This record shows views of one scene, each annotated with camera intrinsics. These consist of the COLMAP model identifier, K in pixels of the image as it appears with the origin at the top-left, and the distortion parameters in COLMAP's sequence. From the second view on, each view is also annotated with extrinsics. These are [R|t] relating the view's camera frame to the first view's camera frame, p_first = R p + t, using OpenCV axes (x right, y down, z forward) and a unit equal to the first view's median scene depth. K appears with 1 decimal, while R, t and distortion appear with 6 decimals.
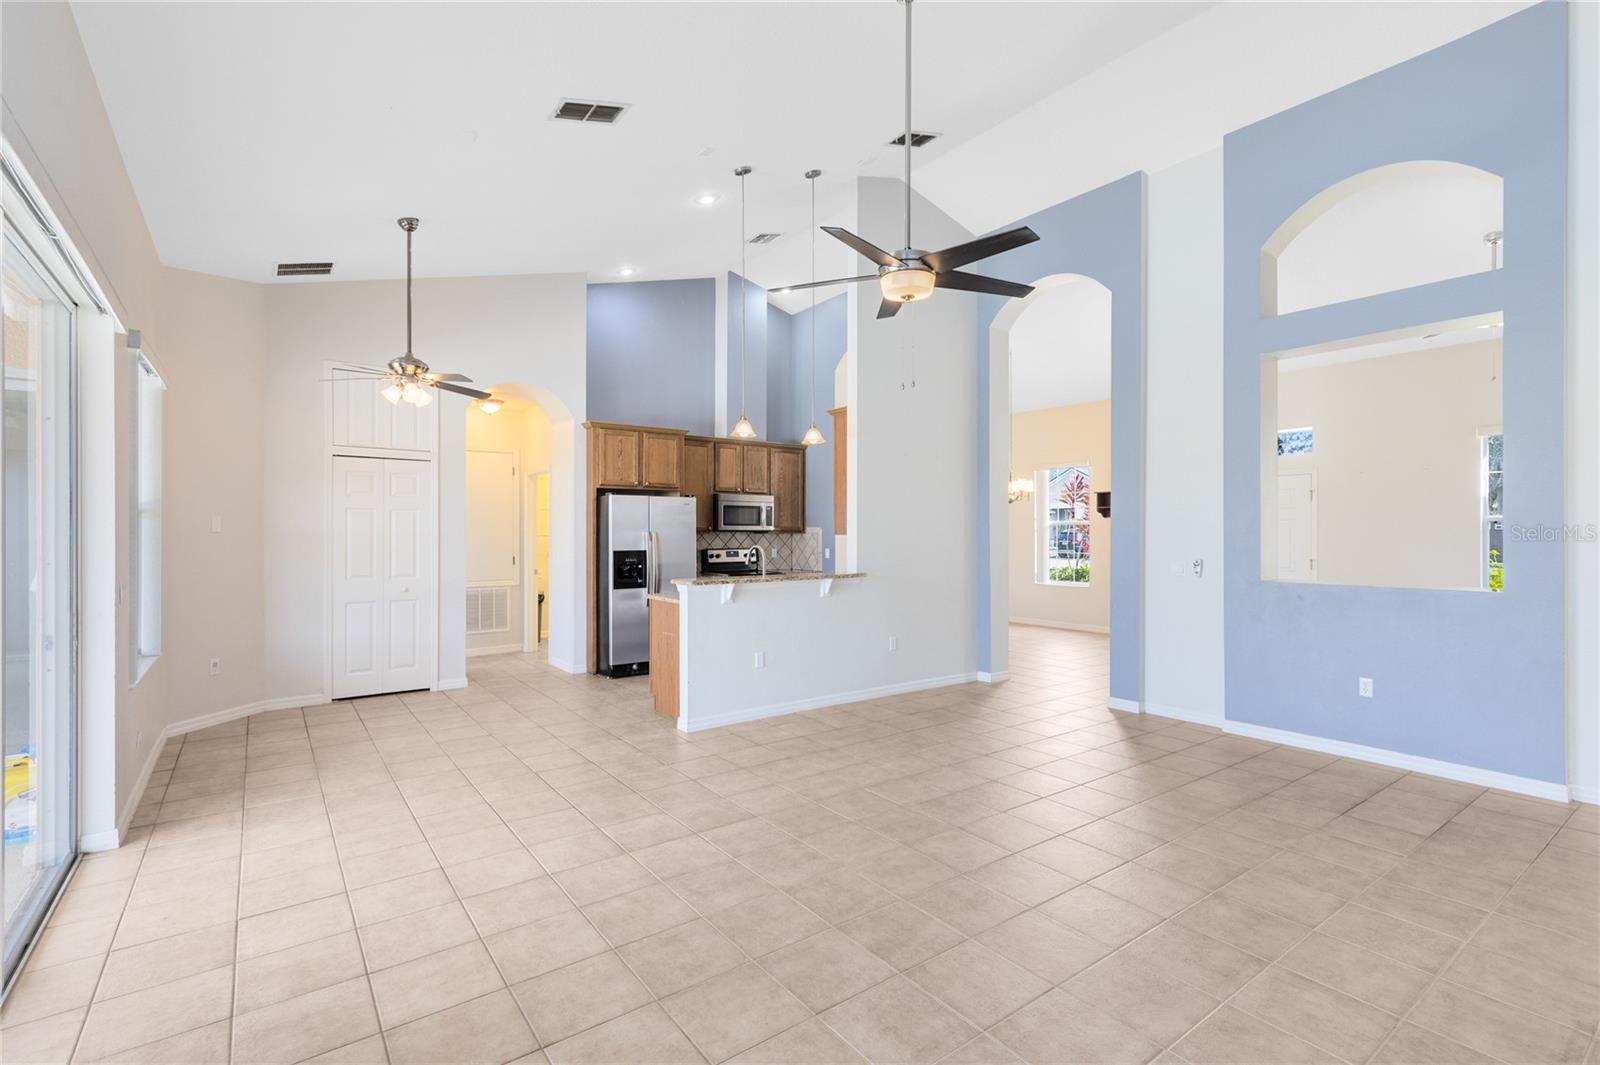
lens RADIAL K [[731.7, 0, 812.4], [0, 731.7, 530.3], [0, 0, 1]] dist [0.009218, -0.000813]
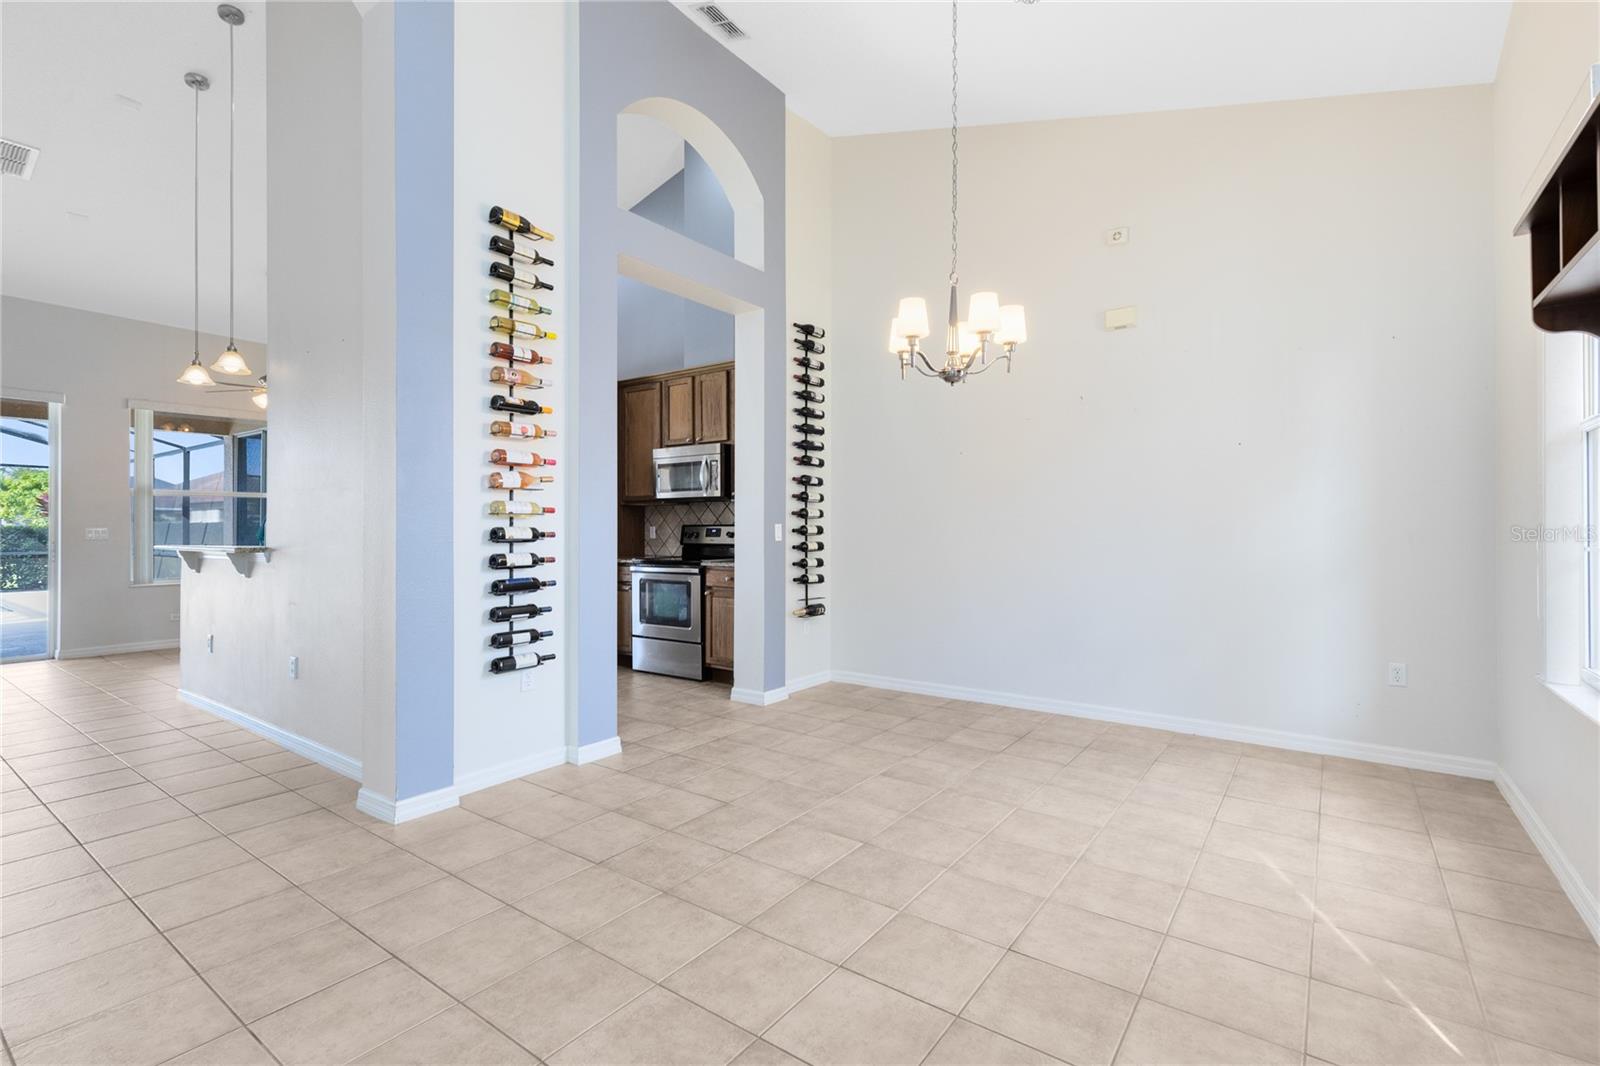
lens RADIAL K [[731.7, 0, 798.8], [0, 731.7, 517.1], [0, 0, 1]] dist [0.009218, -0.000813]
pose [[0.279564, -0.017670, -0.959964, 1.000398], [0.003833, 0.999843, -0.017287, 0.051037], [0.960119, 0.001153, 0.279588, 1.516154]]
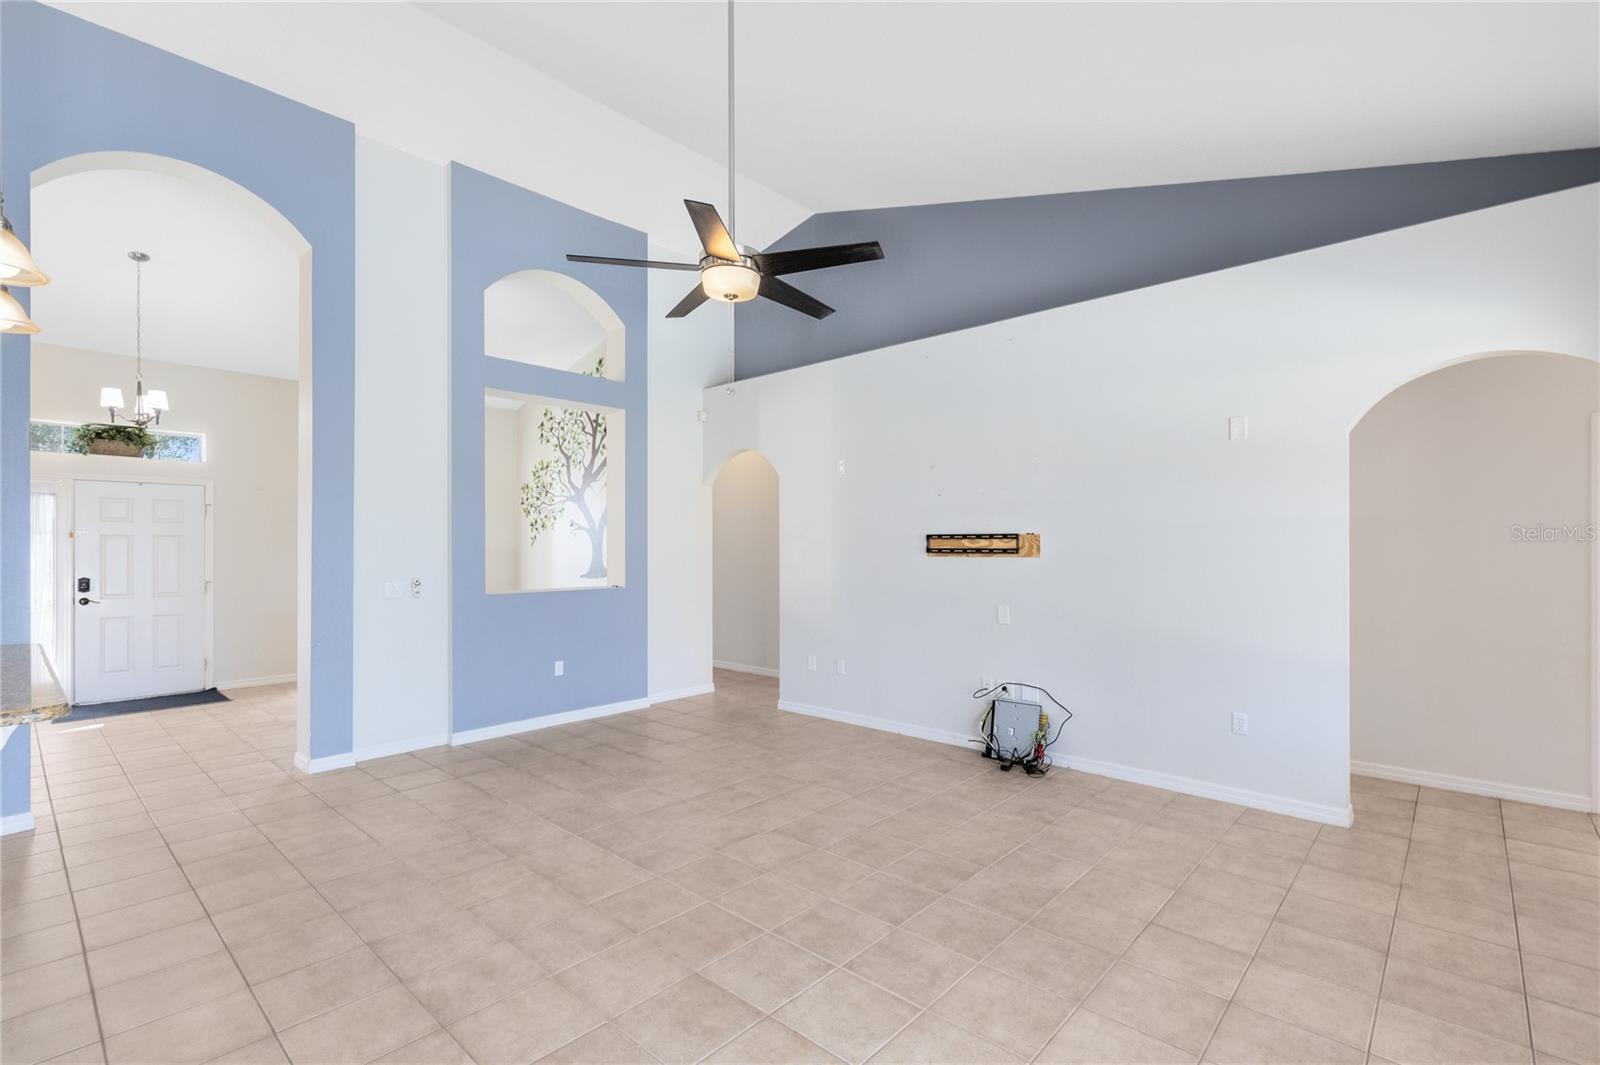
lens RADIAL K [[731.7, 0, 796.4], [0, 731.7, 540.4], [0, 0, 1]] dist [0.009218, -0.000813]
pose [[-0.179693, 0.011807, 0.983652, -0.533597], [-0.000408, 0.999927, -0.012077, 0.001358], [-0.983723, -0.002571, -0.179675, 0.723326]]
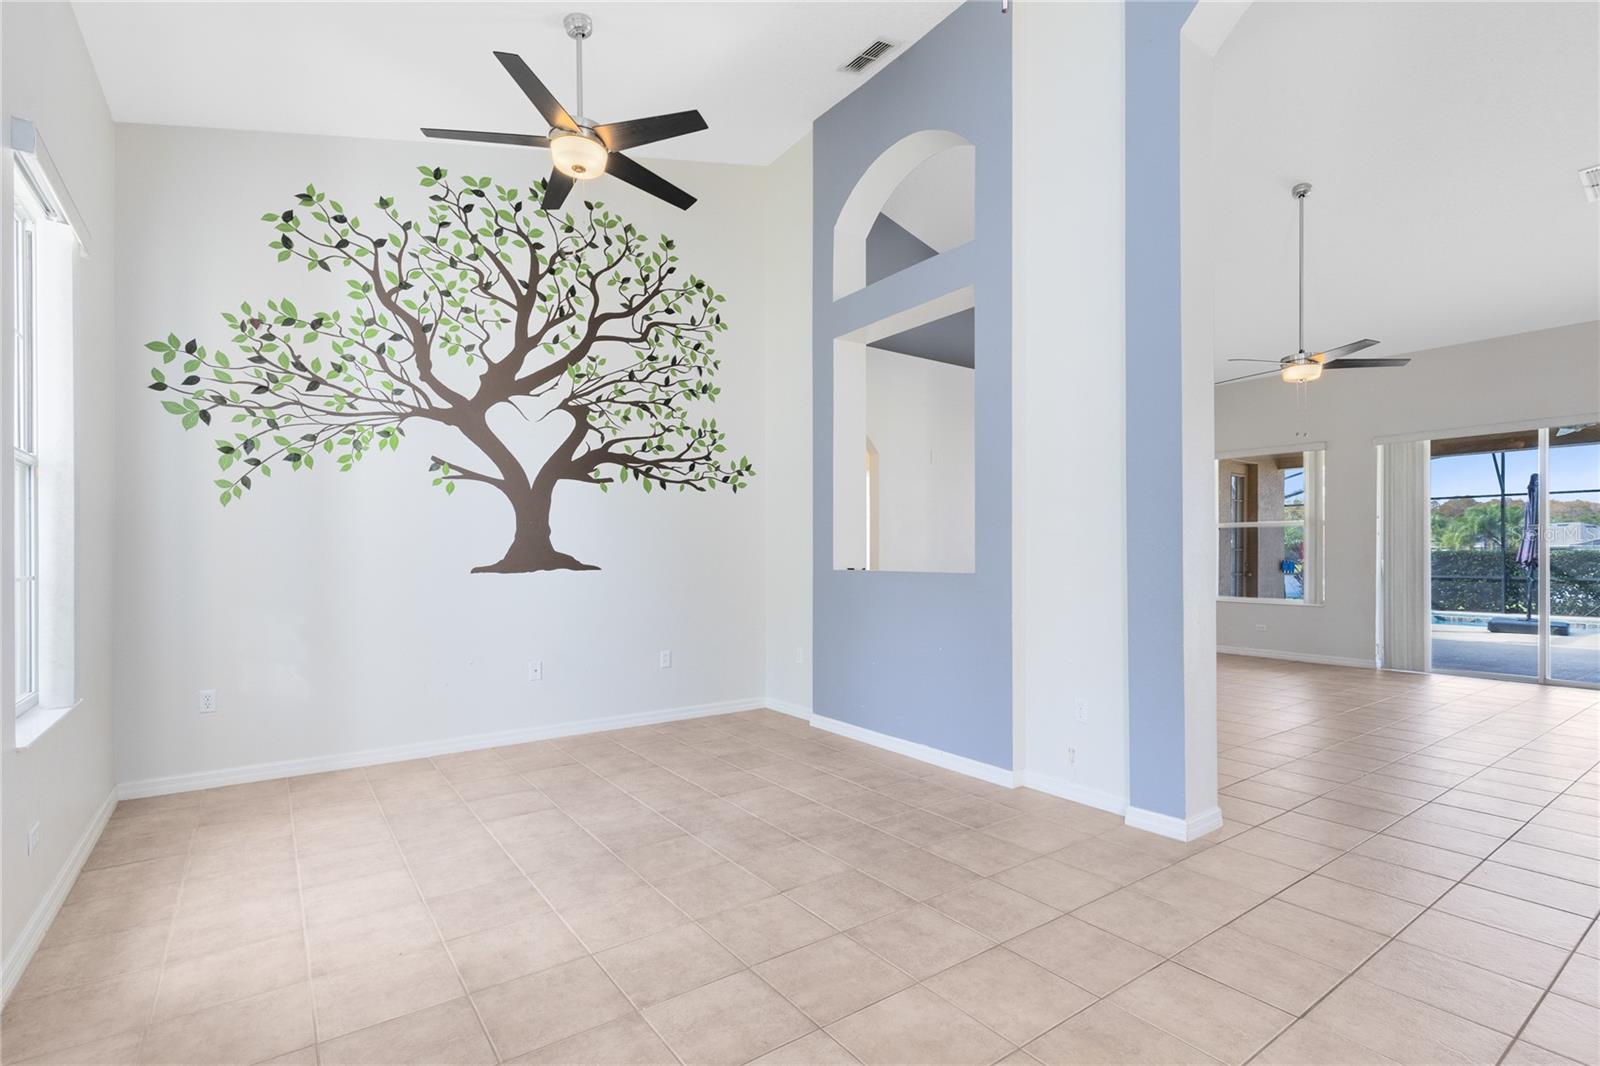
lens RADIAL K [[731.7, 0, 803.1], [0, 731.7, 559.3], [0, 0, 1]] dist [0.009218, -0.000813]
pose [[-0.999660, -0.000856, 0.026069, 0.799577], [-0.000800, 0.999997, 0.002163, 0.051206], [-0.026071, 0.002142, -0.999658, 1.779269]]
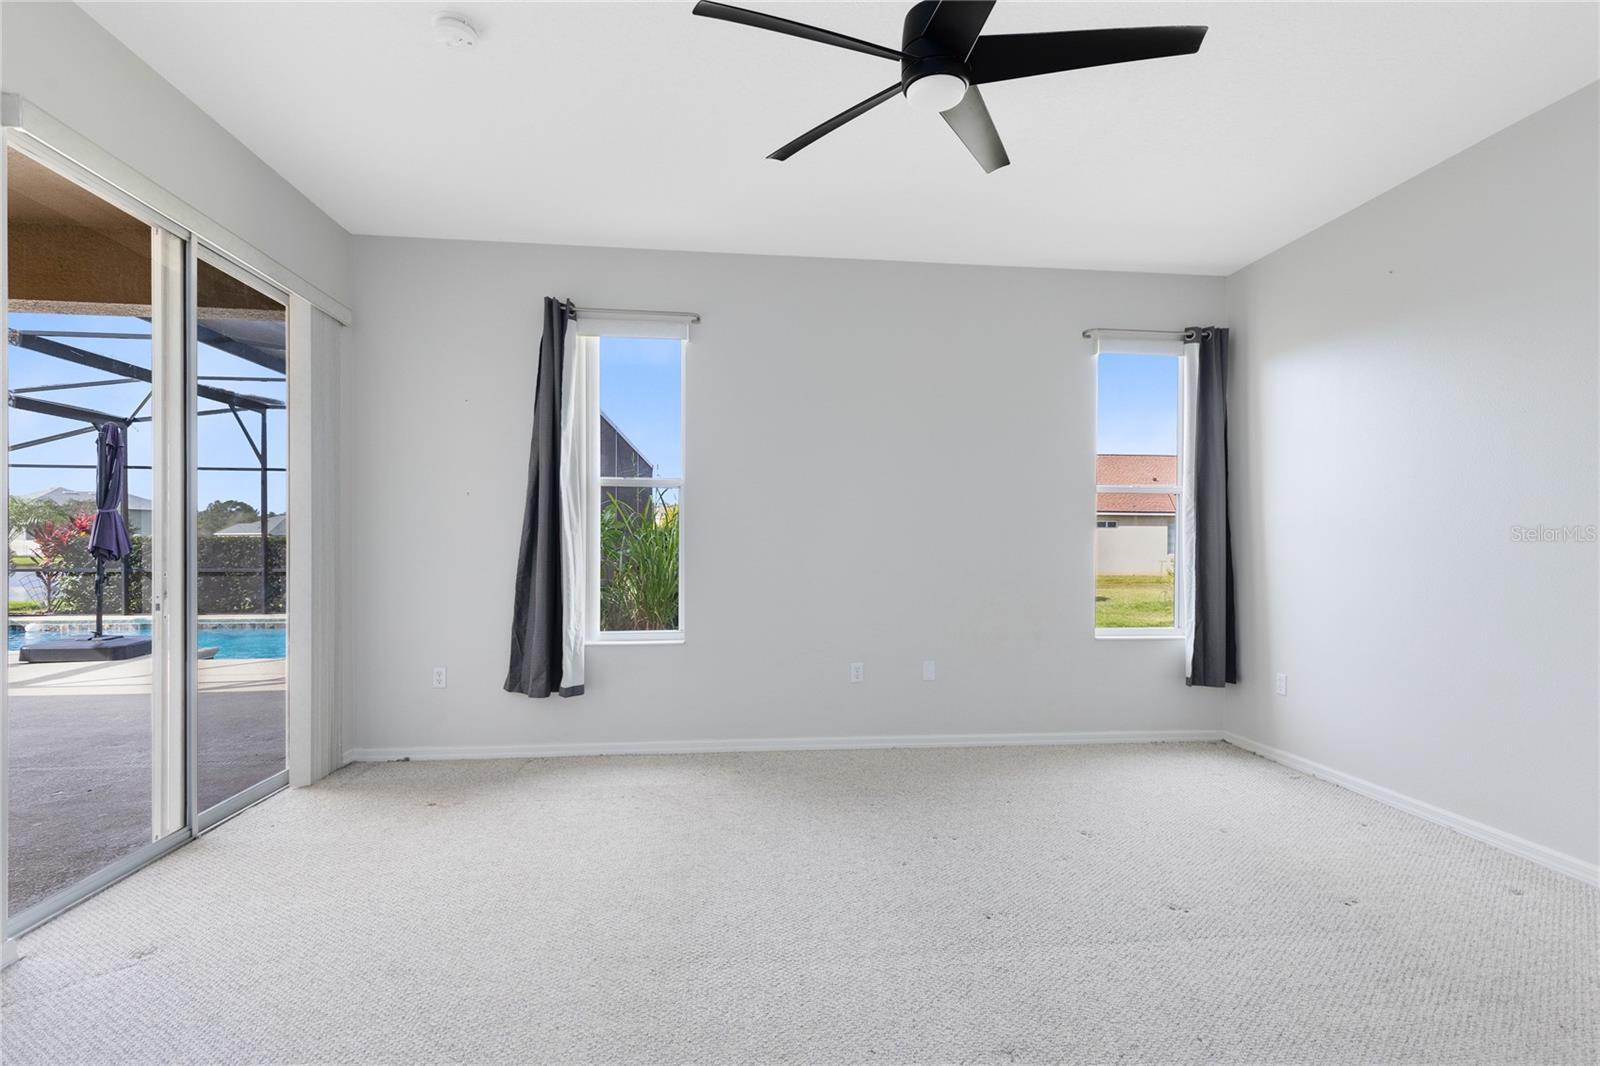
lens RADIAL K [[731.7, 0, 801.4], [0, 731.7, 548.7], [0, 0, 1]] dist [0.009218, -0.000813]
pose [[-0.507955, 0.001527, -0.861382, -0.832680], [0.000039, 0.999998, 0.001750, 0.055127], [0.861384, 0.000856, -0.507954, 1.472349]]
